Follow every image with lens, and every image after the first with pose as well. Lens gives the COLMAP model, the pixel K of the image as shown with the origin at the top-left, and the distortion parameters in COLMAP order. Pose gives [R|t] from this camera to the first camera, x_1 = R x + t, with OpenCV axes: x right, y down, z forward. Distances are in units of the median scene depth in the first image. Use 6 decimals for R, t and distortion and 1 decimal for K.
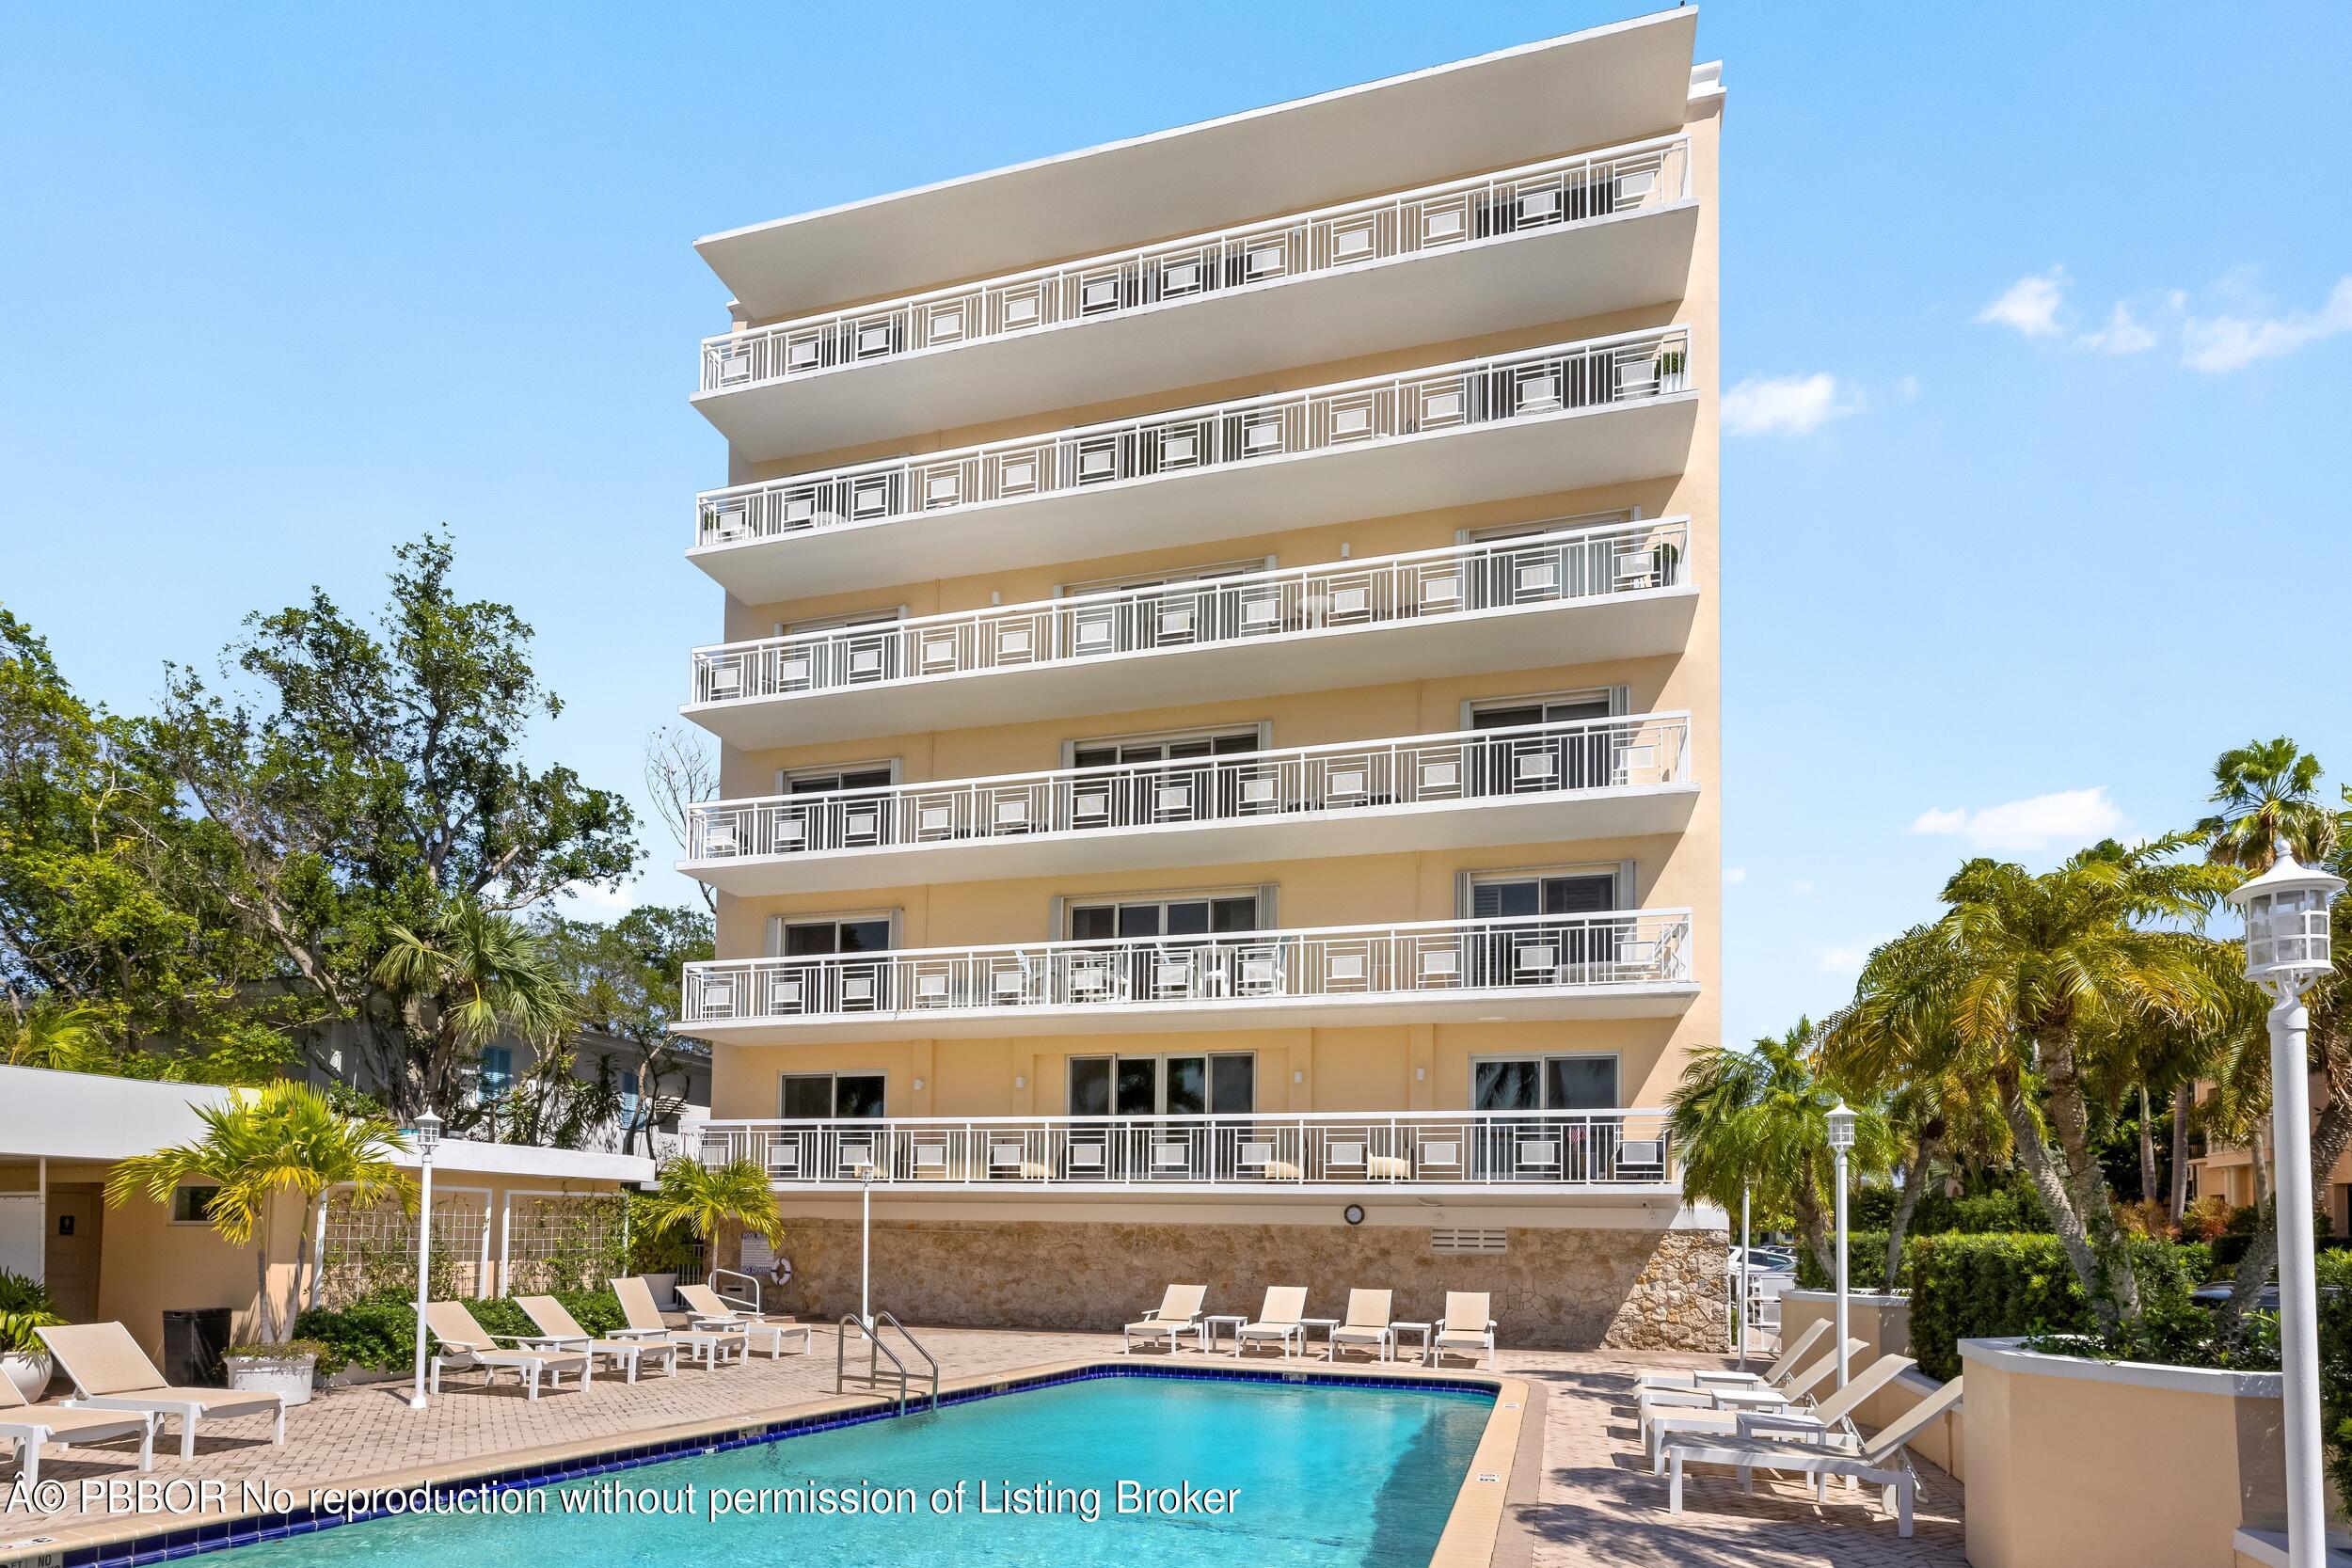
lens RADIAL K [[1150.4, 0, 1176.0], [0, 1150.4, 752.6], [0, 0, 1]] dist [0.002362, 0.000592]
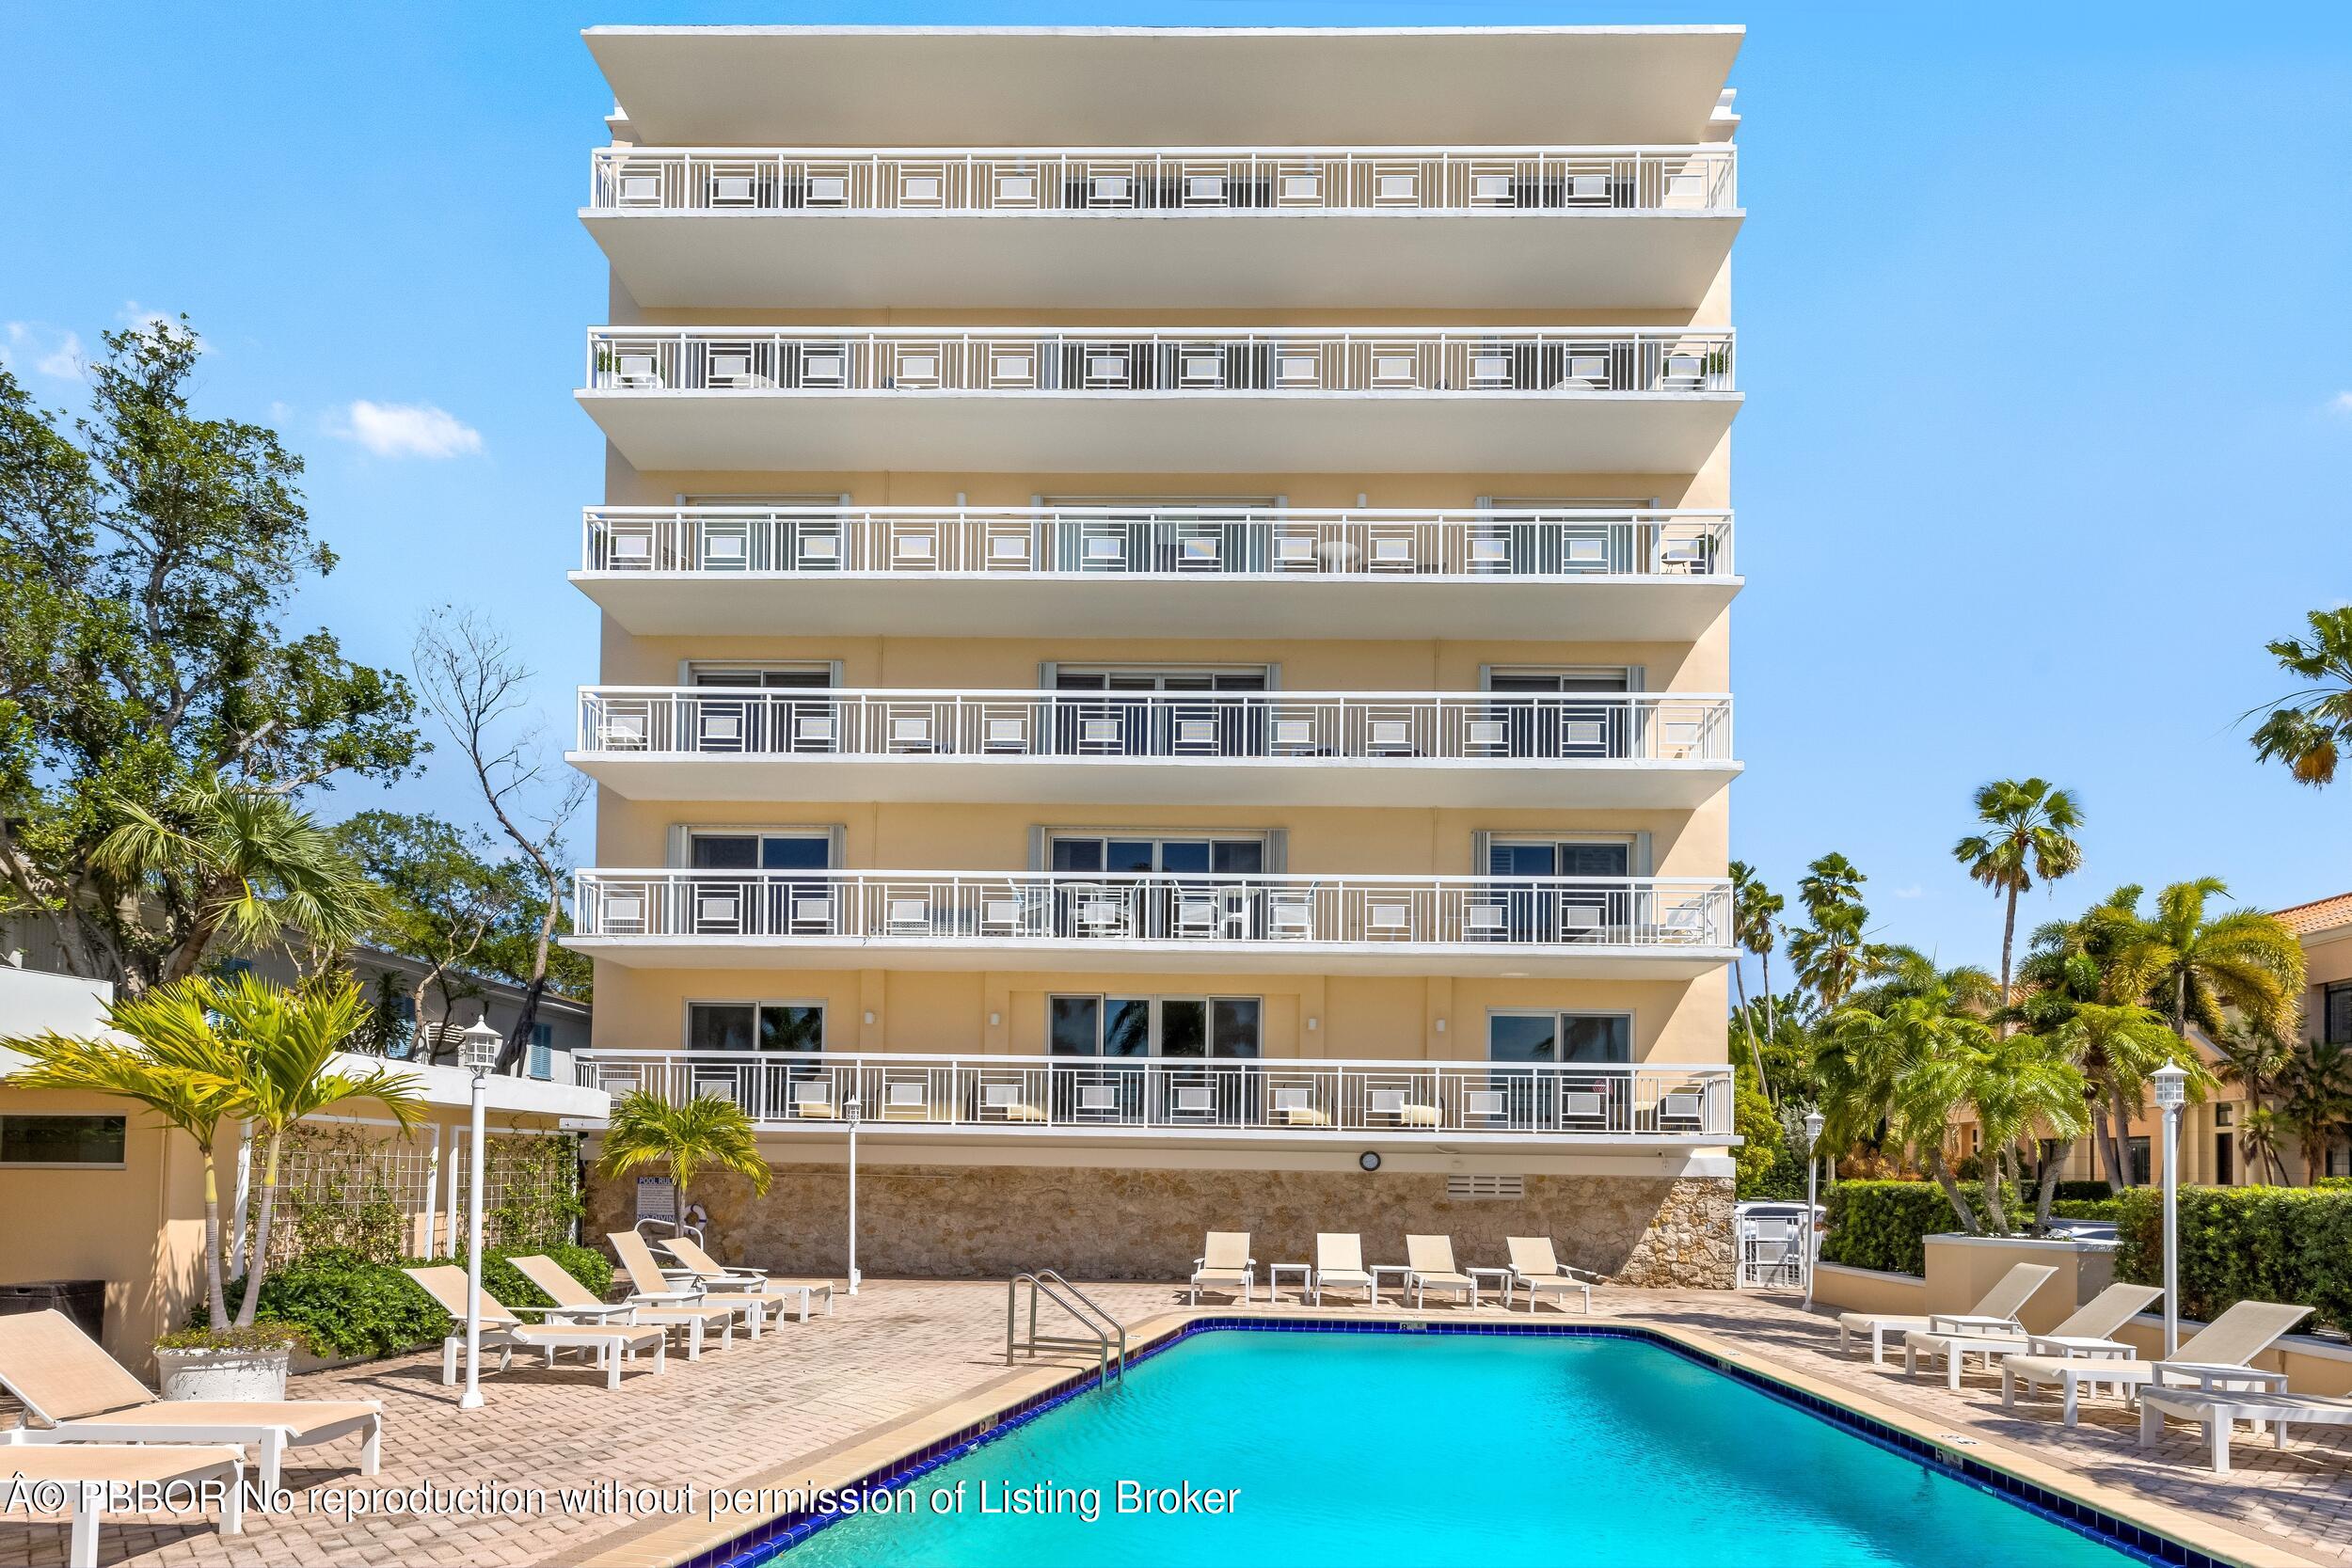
lens RADIAL K [[1099.5, 0, 1176.0], [0, 1099.5, 784.0], [0, 0, 1]] dist [0.002294, 0.000276]
pose [[0.965181, 0.089673, 0.245734, -0.243686], [-0.102852, 0.993839, 0.041306, 0.048121], [-0.240516, -0.065142, 0.968457, 0.122639]]
